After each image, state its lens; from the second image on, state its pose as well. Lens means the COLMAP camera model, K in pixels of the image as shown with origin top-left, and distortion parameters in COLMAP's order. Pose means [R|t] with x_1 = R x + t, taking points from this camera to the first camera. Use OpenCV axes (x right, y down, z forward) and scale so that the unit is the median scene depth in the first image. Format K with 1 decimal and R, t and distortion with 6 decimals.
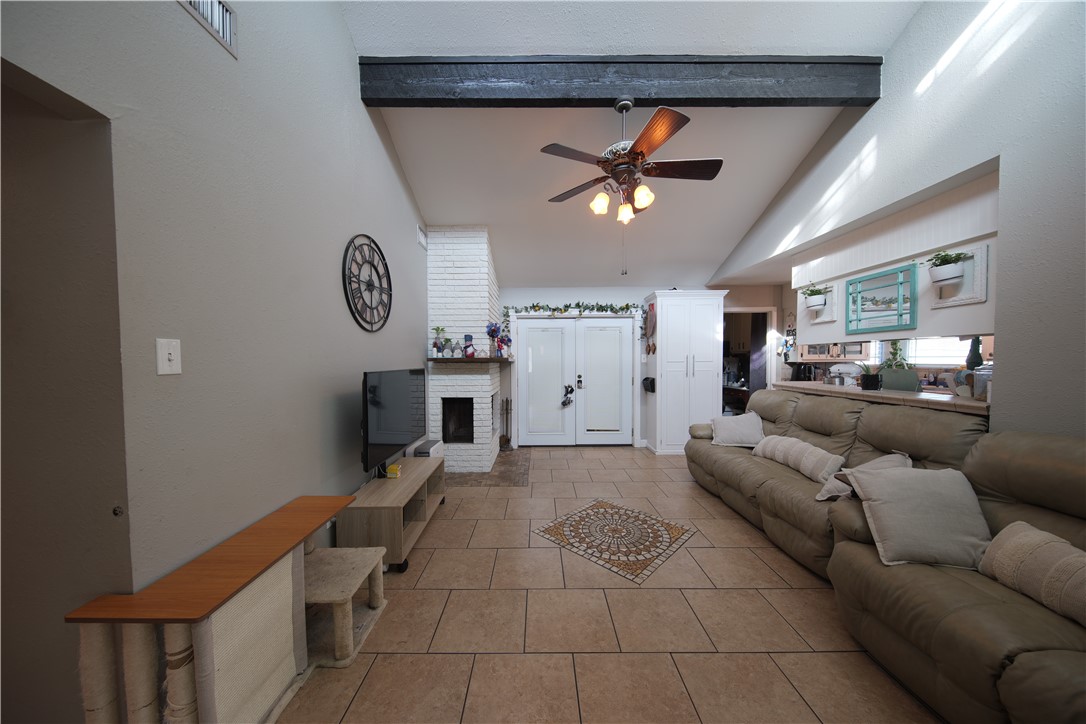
lens RADIAL K [[346.3, 0, 536.8], [0, 346.3, 365.2], [0, 0, 1]] dist [-0.001209, -0.002043]
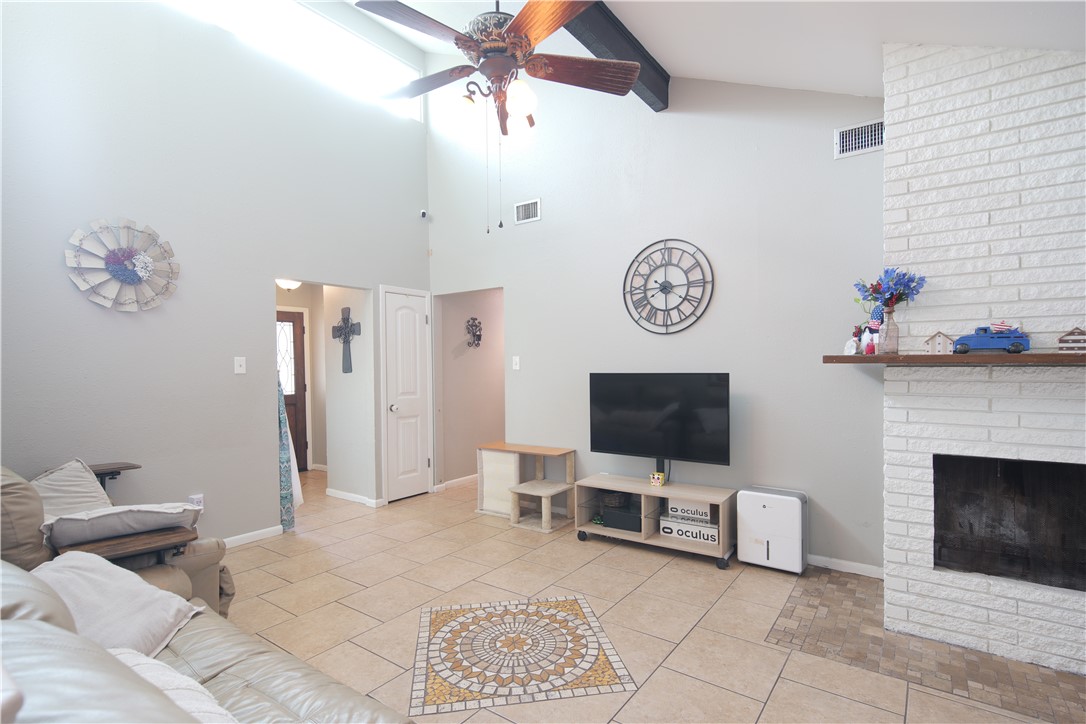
lens RADIAL K [[537.3, 0, 540.5], [0, 537.3, 366.7], [0, 0, 1]] dist [0.019854, -0.000848]
pose [[-0.585696, 0.013409, -0.810420, 0.873454], [0.002348, 0.999887, 0.014848, -0.024263], [0.810527, 0.006794, -0.585662, 1.438492]]
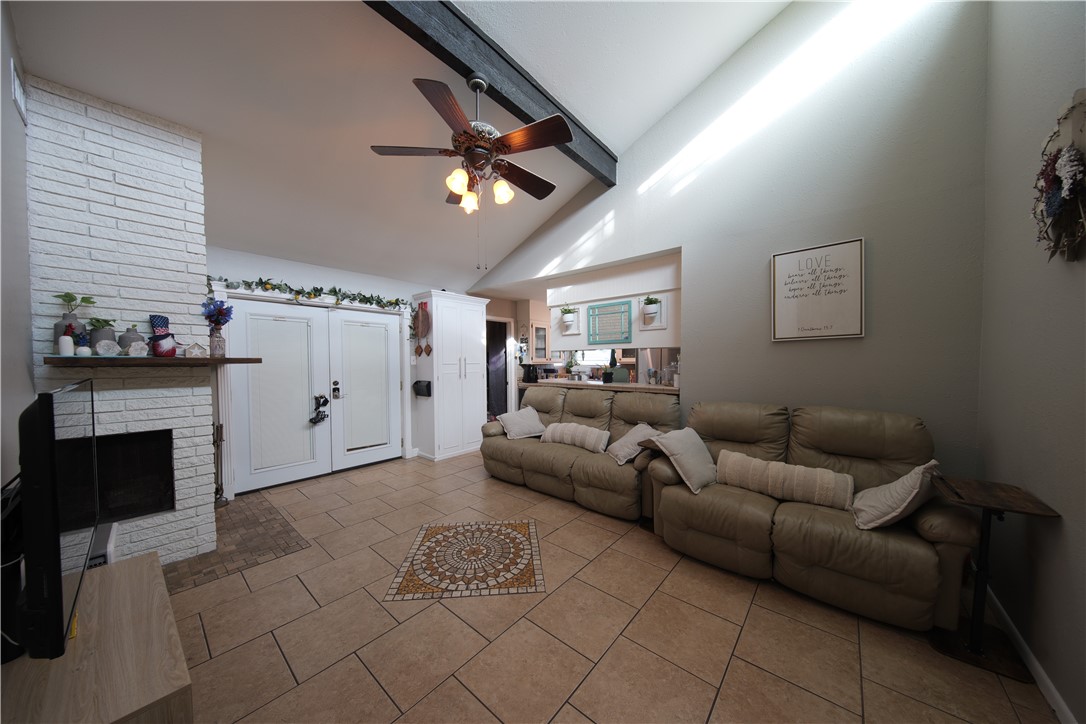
lens RADIAL K [[346.3, 0, 541.7], [0, 346.3, 366.6], [0, 0, 1]] dist [-0.001209, -0.002043]
pose [[0.646243, -0.008418, 0.763085, -0.308071], [0.009947, 0.999947, 0.002606, -0.003603], [-0.763066, 0.005907, 0.646293, 0.254226]]
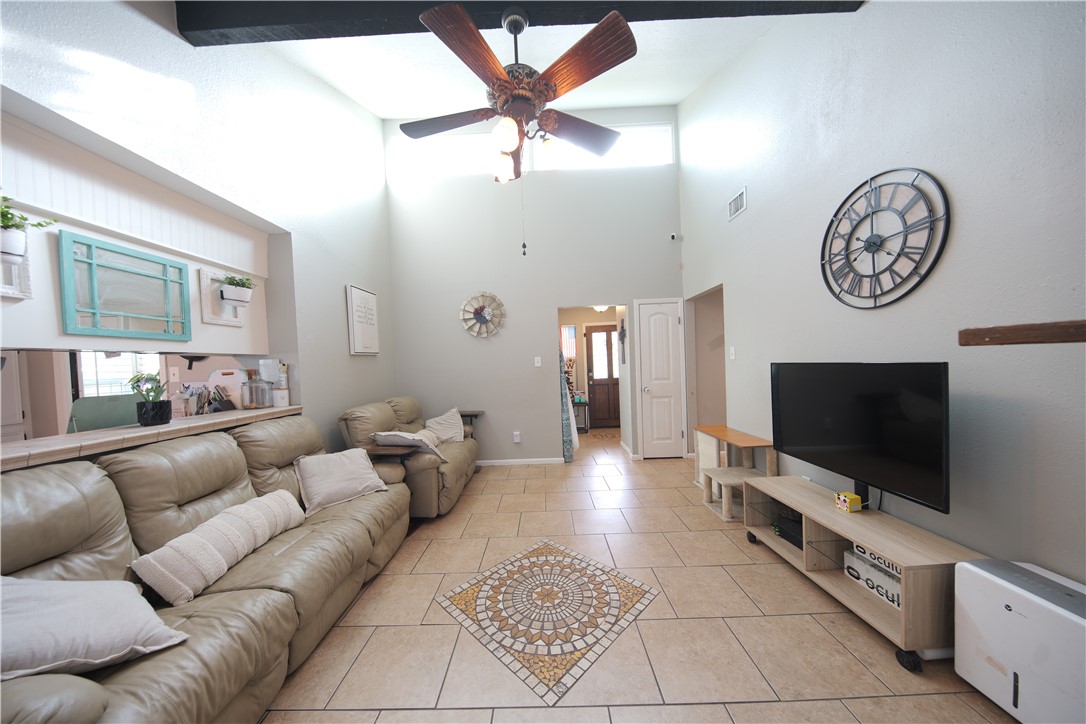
lens RADIAL K [[346.3, 0, 535.1], [0, 346.3, 370.0], [0, 0, 1]] dist [-0.001209, -0.002043]
pose [[-0.998836, 0.044758, 0.017973, 0.195819], [0.045295, 0.998502, 0.030709, -0.020413], [-0.016572, 0.031487, -0.999367, 1.547509]]
